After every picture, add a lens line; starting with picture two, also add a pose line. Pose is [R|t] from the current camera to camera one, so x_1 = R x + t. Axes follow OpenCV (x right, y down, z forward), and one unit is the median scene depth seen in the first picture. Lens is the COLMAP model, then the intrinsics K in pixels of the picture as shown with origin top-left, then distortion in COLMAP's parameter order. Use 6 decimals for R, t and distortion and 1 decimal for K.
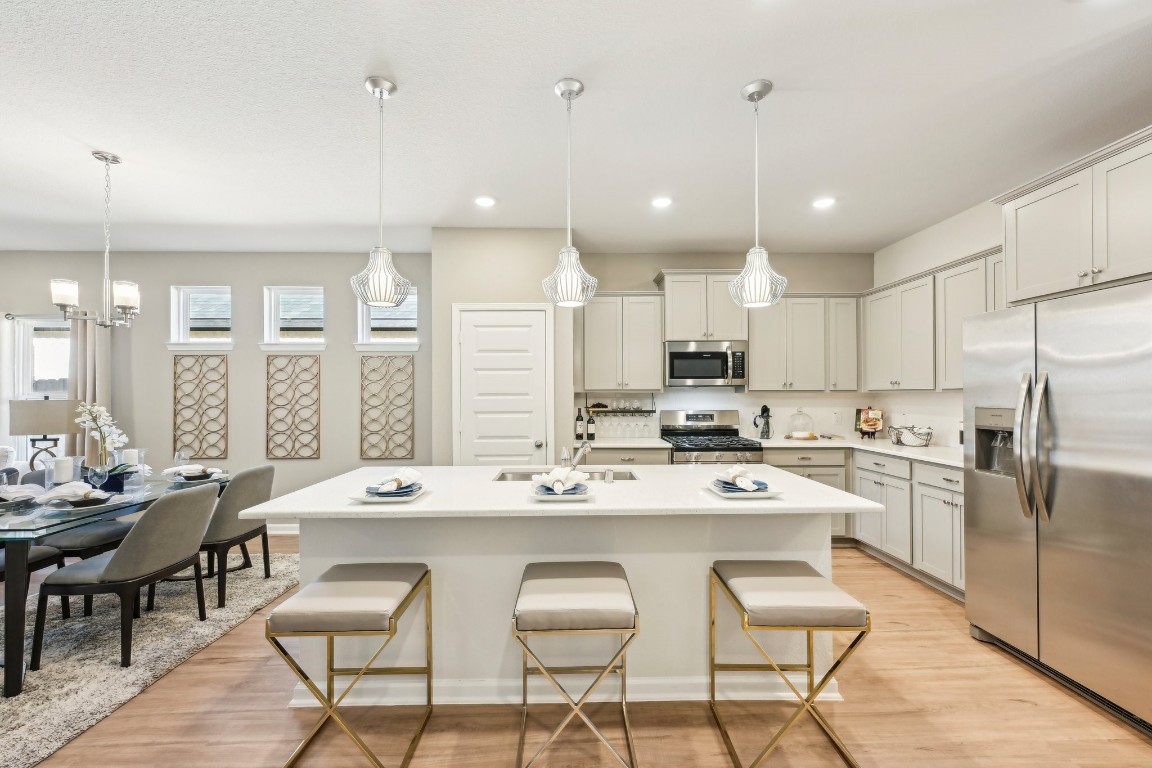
lens RADIAL K [[467.9, 0, 579.3], [0, 467.9, 391.9], [0, 0, 1]] dist [-0.001425, -0.000468]
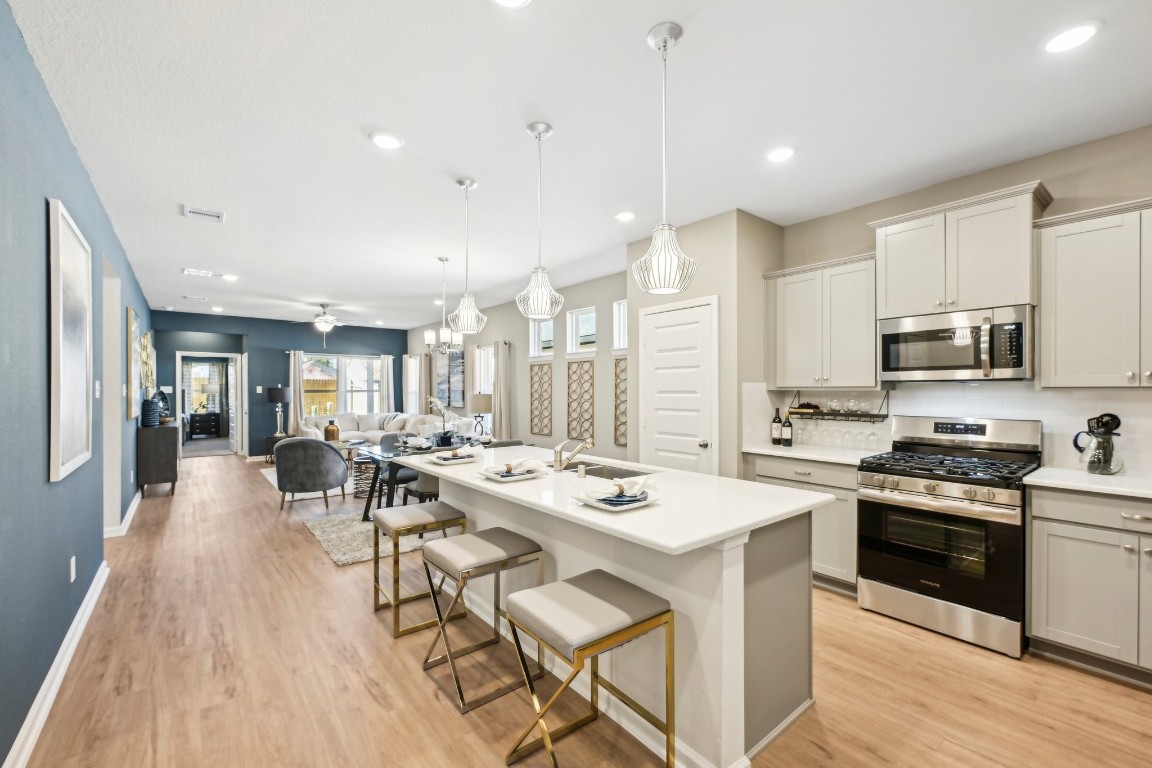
lens RADIAL K [[486.3, 0, 577.2], [0, 486.3, 391.1], [0, 0, 1]] dist [0.002645, -0.000454]
pose [[0.610988, 0.003914, -0.791630, 0.484440], [0.007026, 0.999922, 0.010366, -0.008452], [0.791609, -0.011895, 0.610912, 0.162006]]
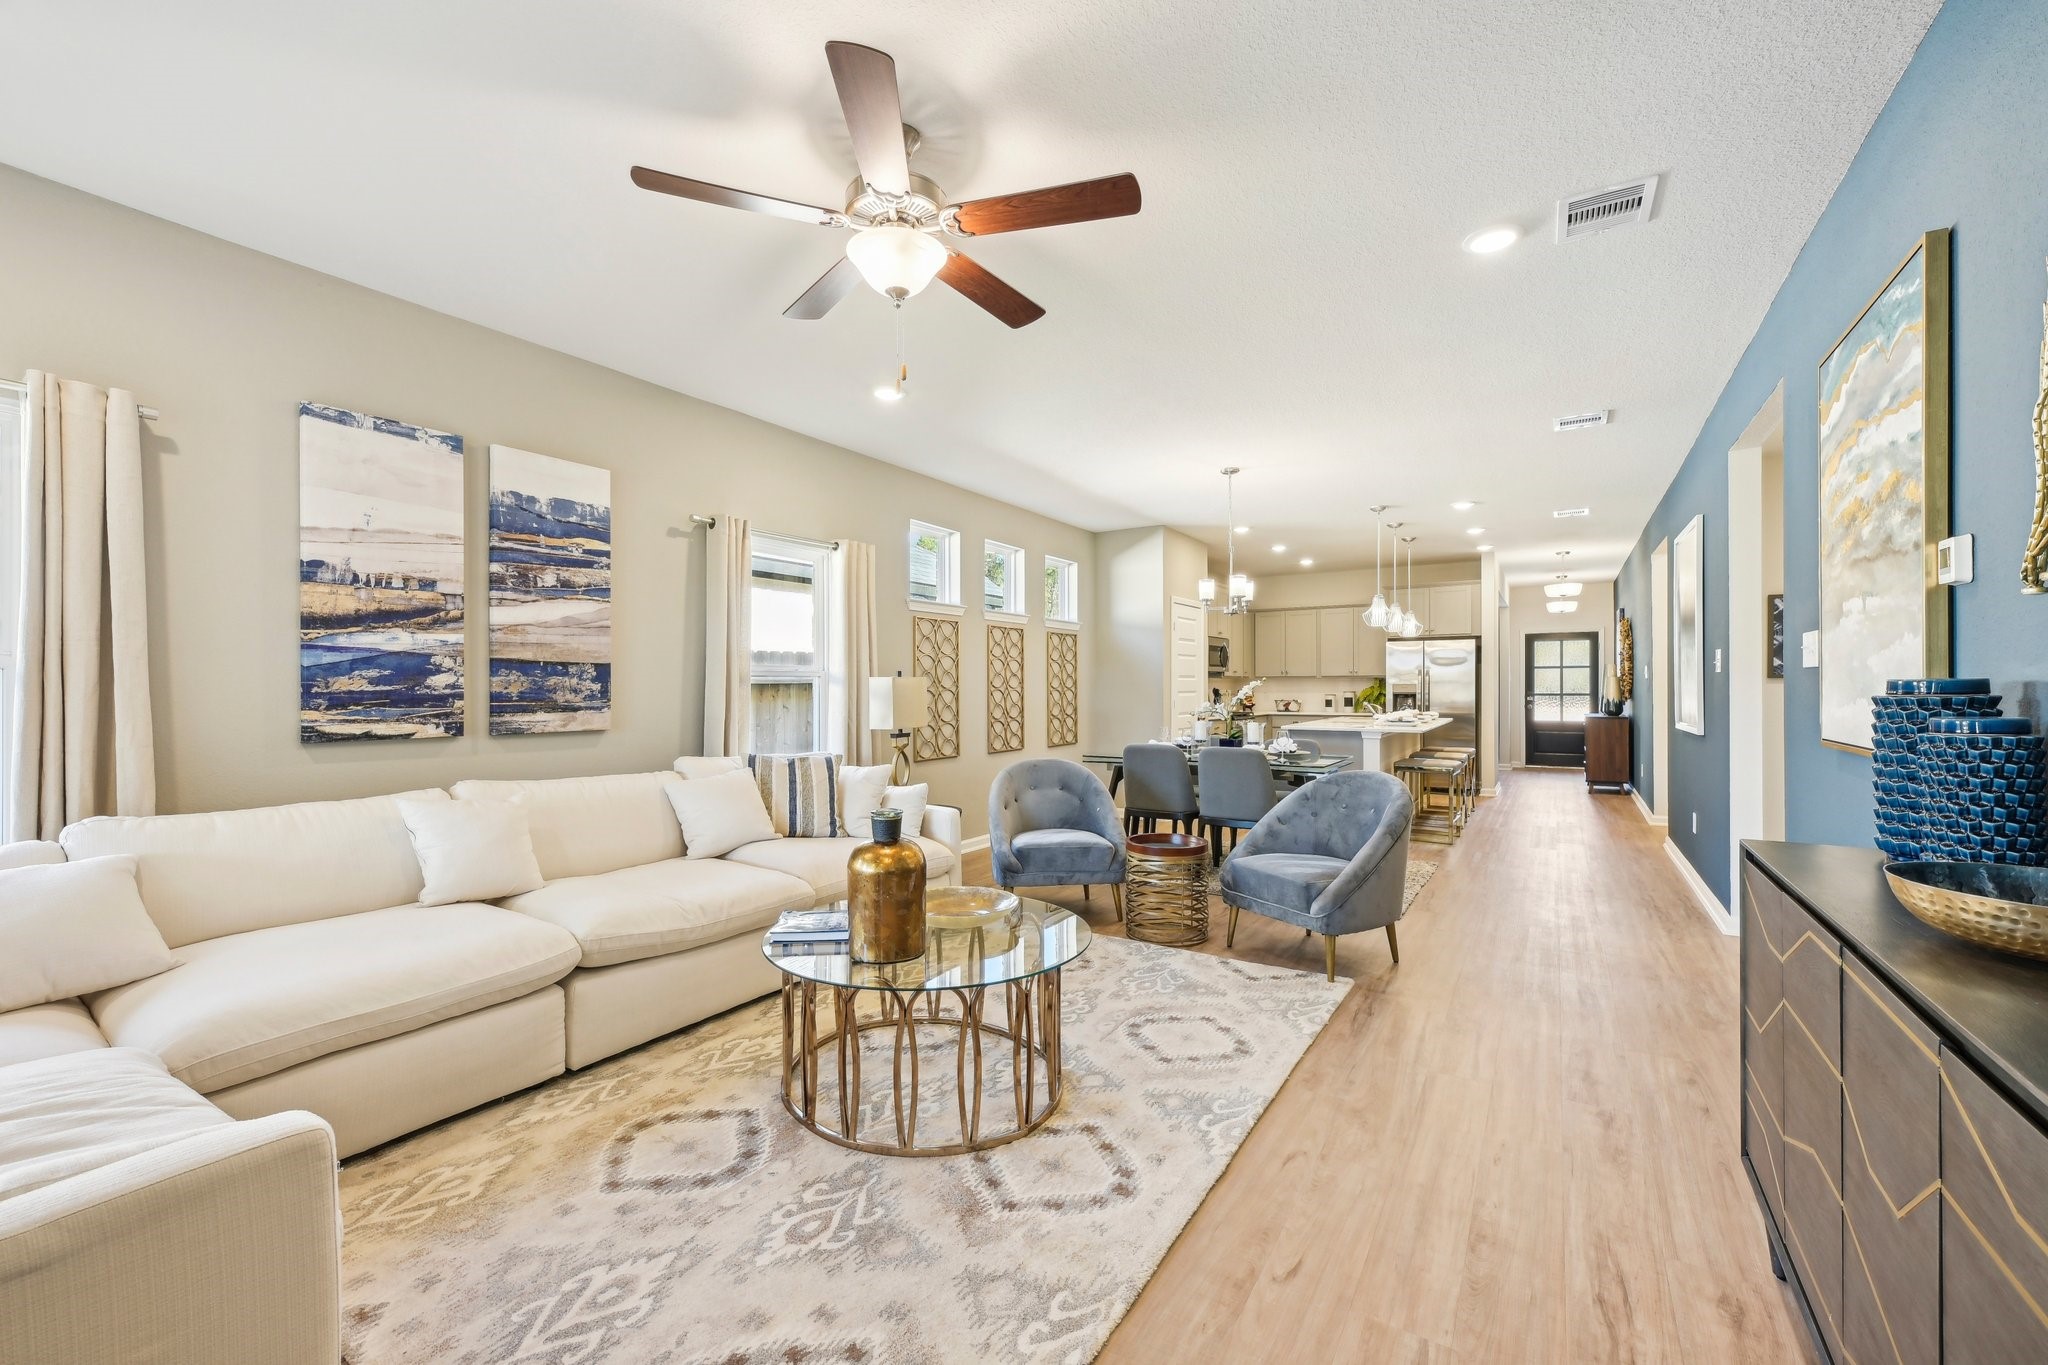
lens RADIAL K [[831.9, 0, 1014.4], [0, 831.9, 686.7], [0, 0, 1]] dist [-0.001425, -0.000468]
pose [[0.560606, 0.001127, 0.828082, -1.876837], [-0.006982, 0.999970, 0.003367, 0.023364], [-0.828053, -0.007669, 0.560597, 0.172379]]
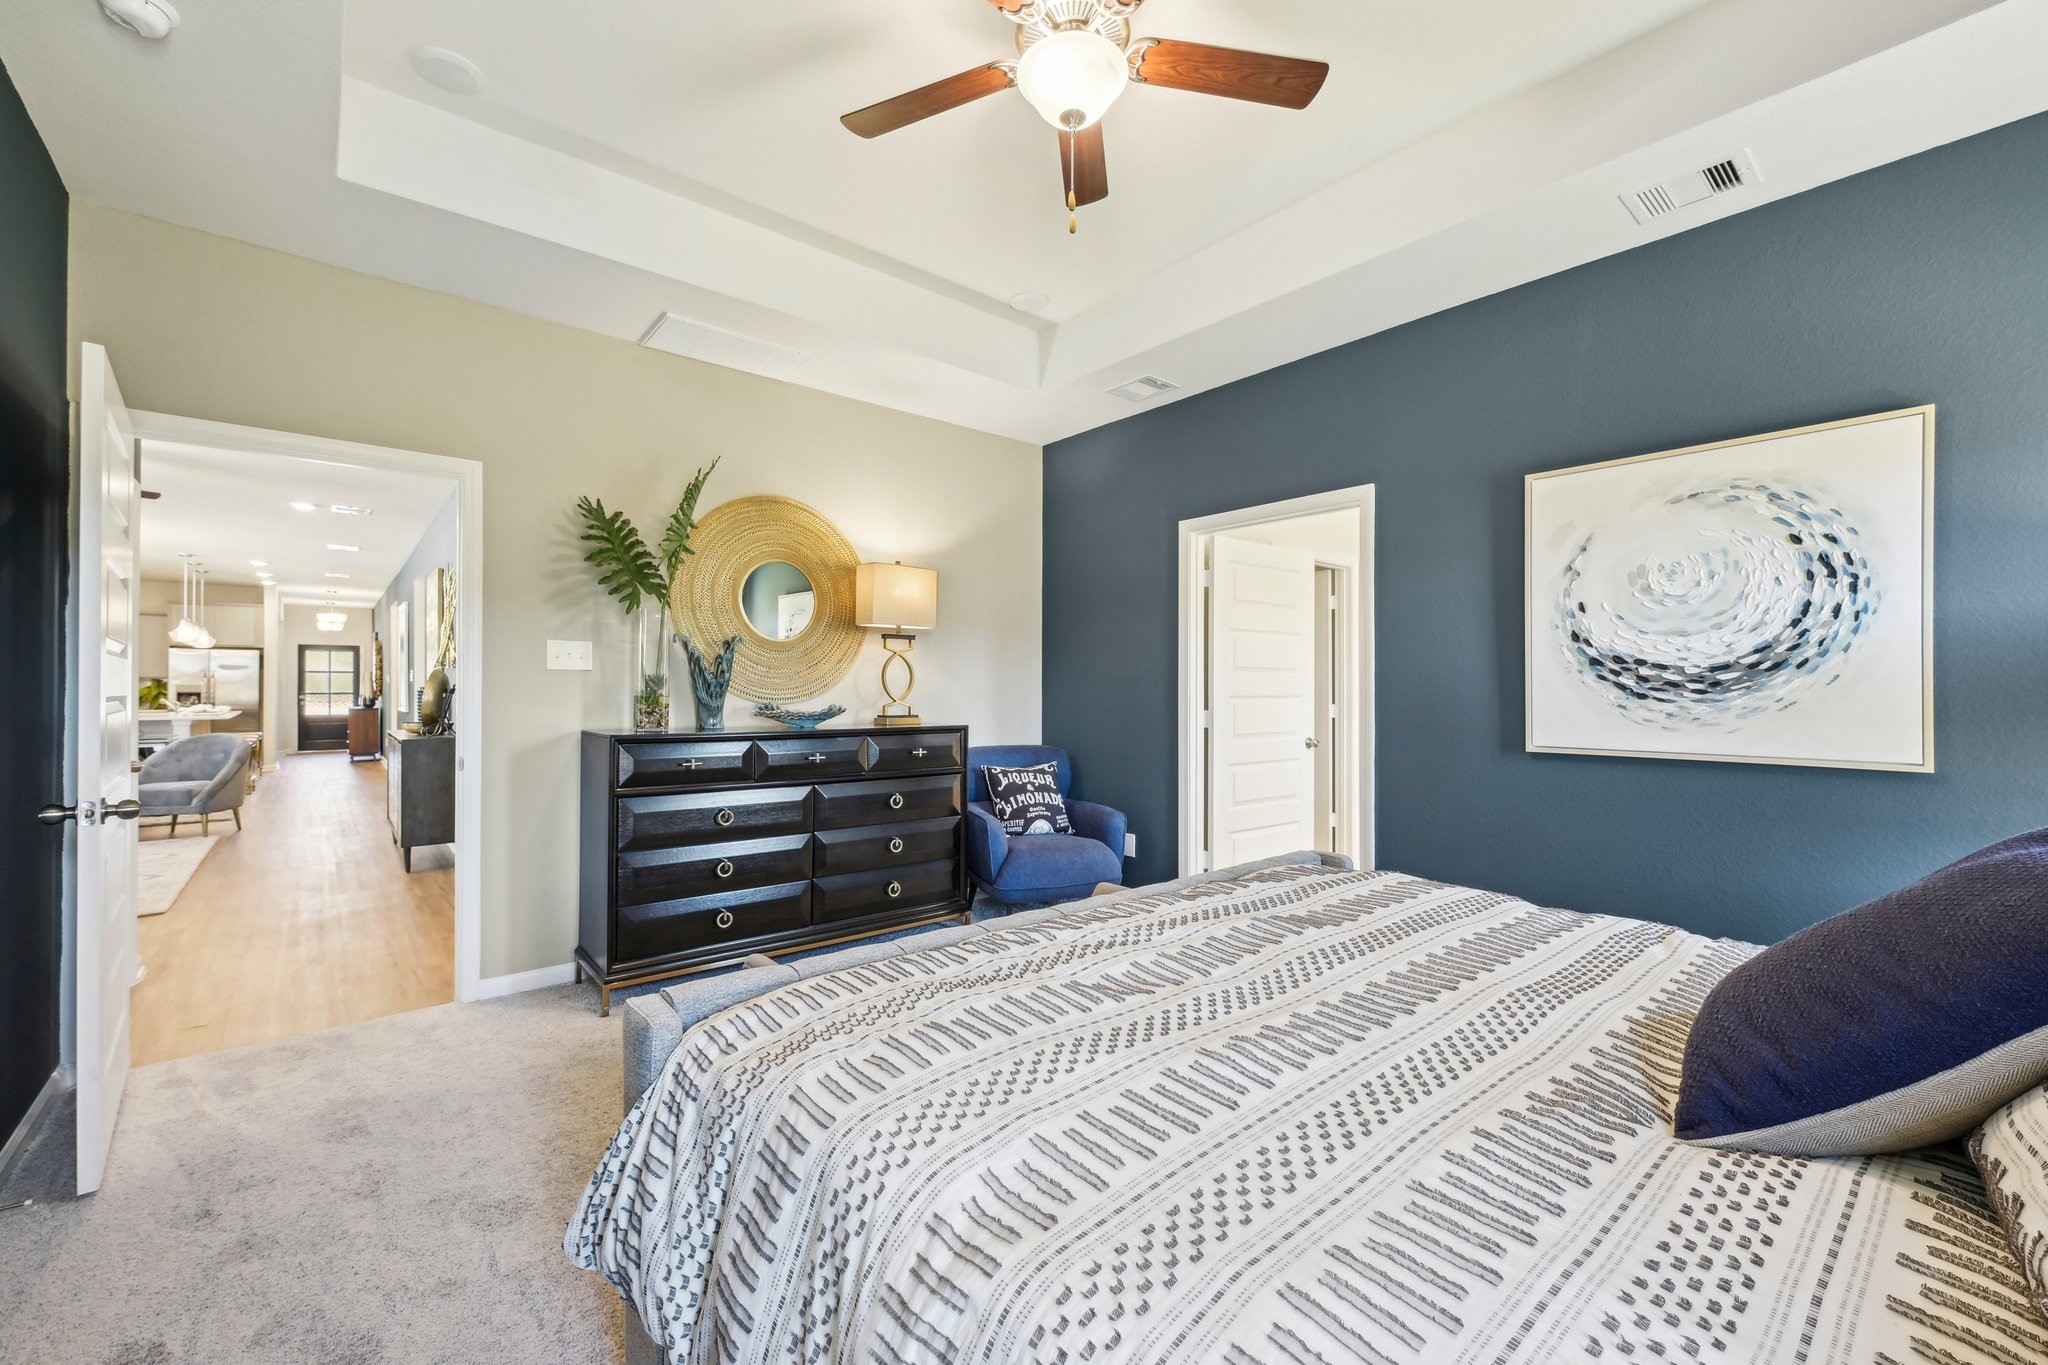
lens RADIAL K [[831.9, 0, 1018.8], [0, 831.9, 687.0], [0, 0, 1]] dist [-0.001425, -0.000468]
pose [[-0.630958, 0.001458, 0.775816, -3.144632], [-0.012547, 0.999848, -0.012083, 0.023929], [-0.775716, -0.017359, -0.630844, 0.169653]]
